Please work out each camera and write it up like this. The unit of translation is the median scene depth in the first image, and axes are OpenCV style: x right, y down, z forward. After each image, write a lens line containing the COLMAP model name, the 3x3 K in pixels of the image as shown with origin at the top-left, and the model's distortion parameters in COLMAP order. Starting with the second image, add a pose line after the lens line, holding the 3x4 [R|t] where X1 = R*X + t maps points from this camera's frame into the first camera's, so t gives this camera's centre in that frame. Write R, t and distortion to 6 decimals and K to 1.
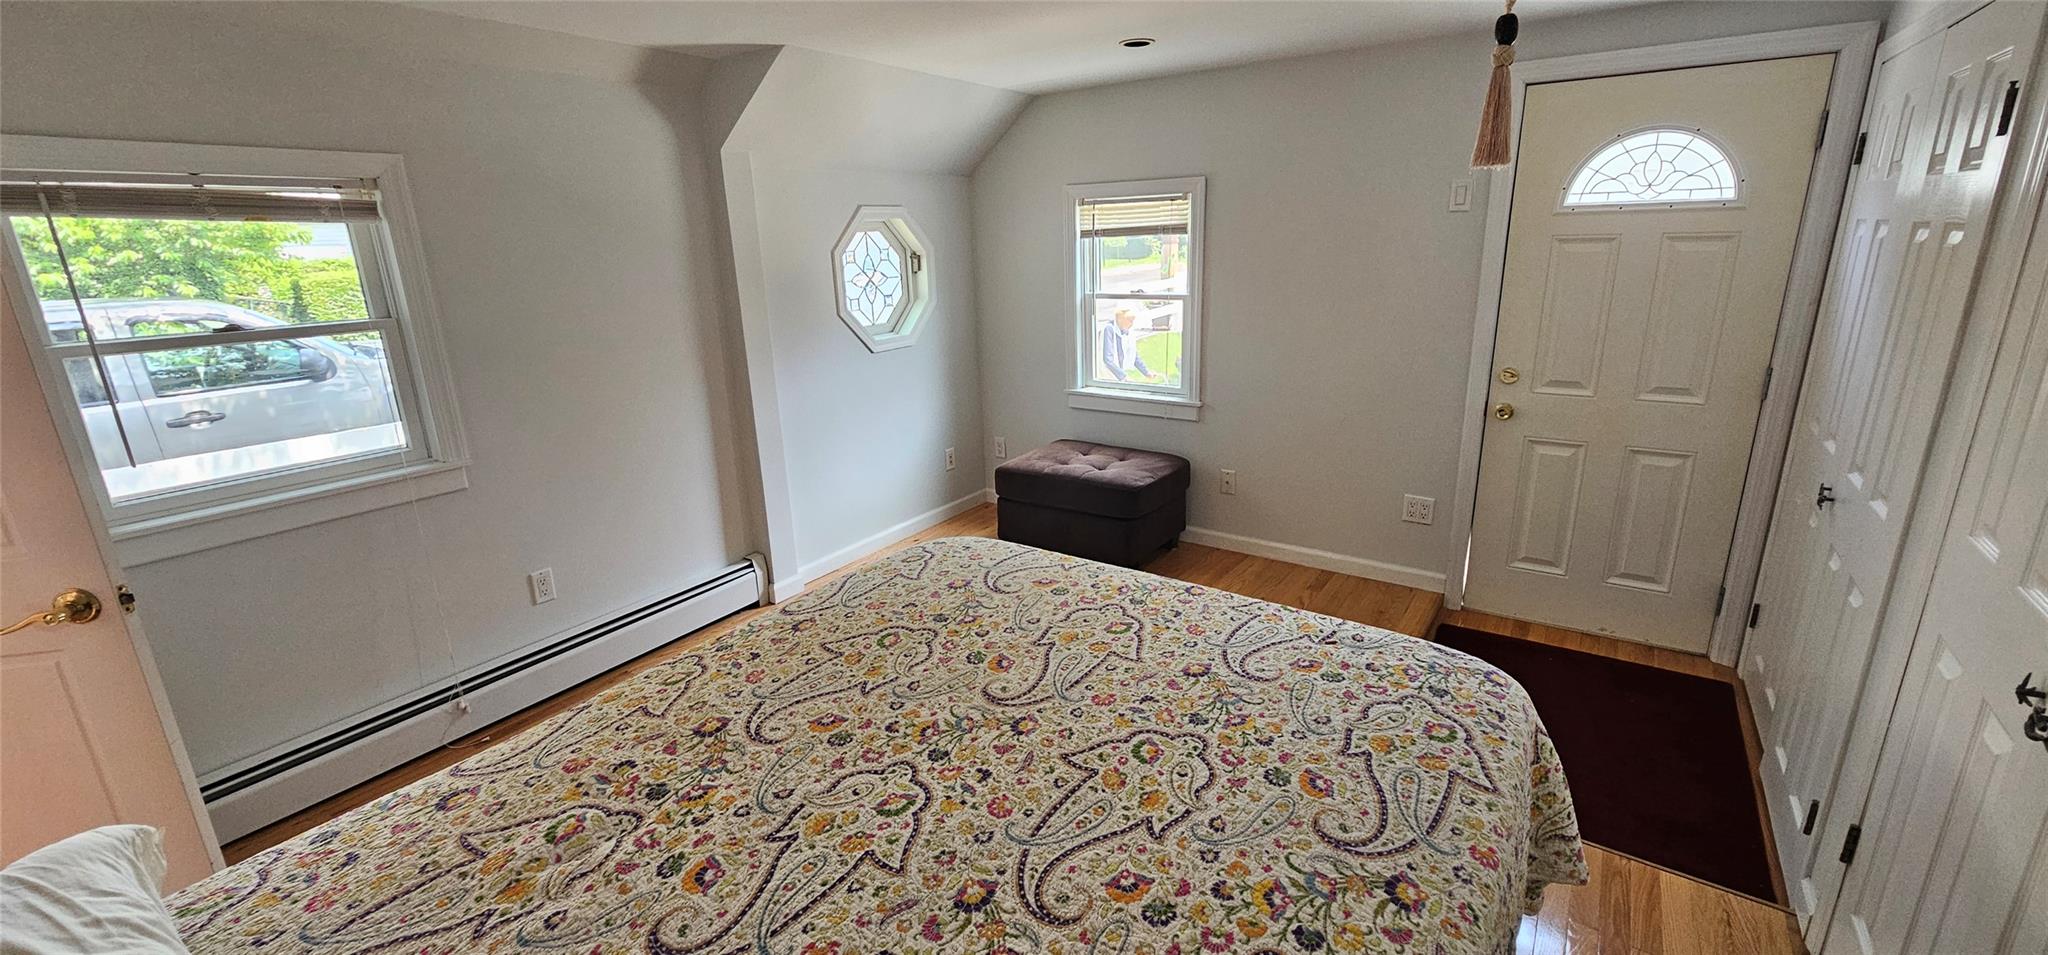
lens RADIAL K [[837.4, 0, 1028.7], [0, 837.4, 468.7], [0, 0, 1]] dist [0.000006, -0.000037]
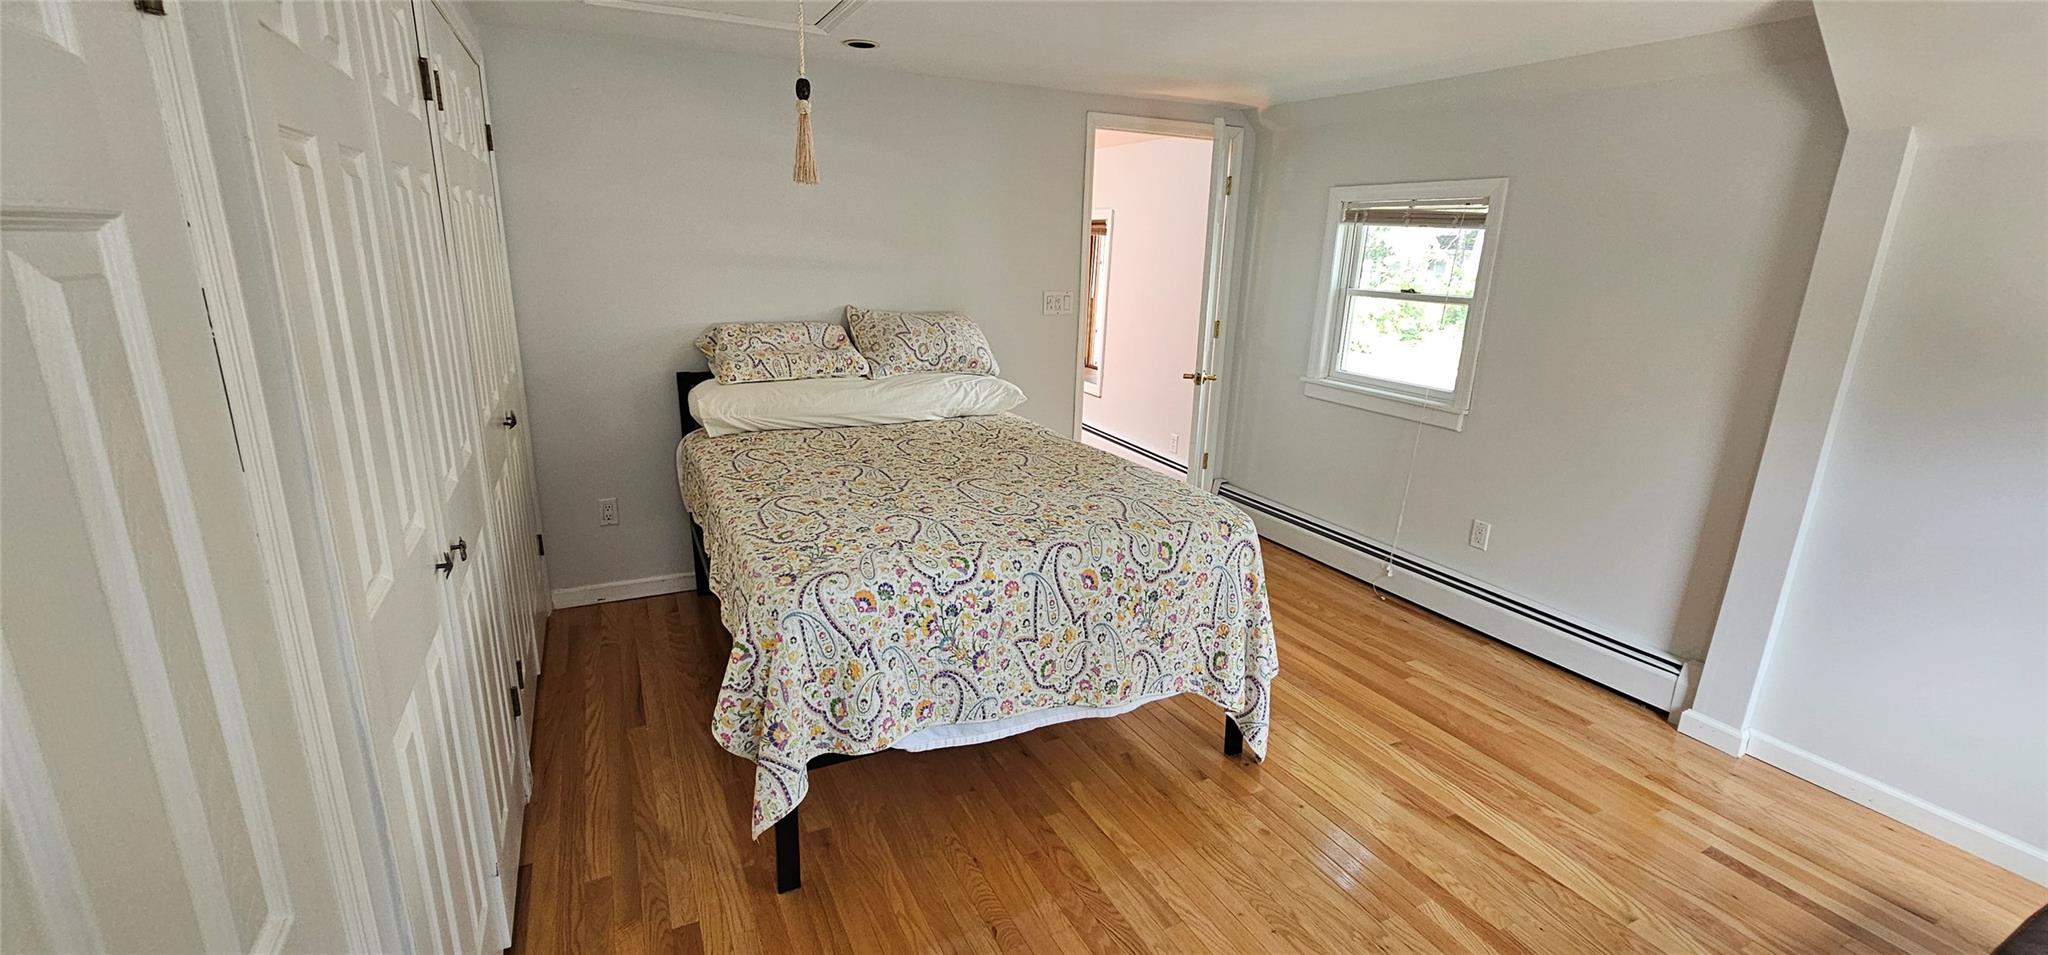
lens RADIAL K [[837.4, 0, 1024.5], [0, 837.4, 474.9], [0, 0, 1]] dist [0.000006, -0.000037]
pose [[-0.480569, 0.244677, -0.842132, 0.847773], [-0.254979, 0.879818, 0.401132, -0.294384], [0.839071, 0.407497, -0.360425, 1.013644]]
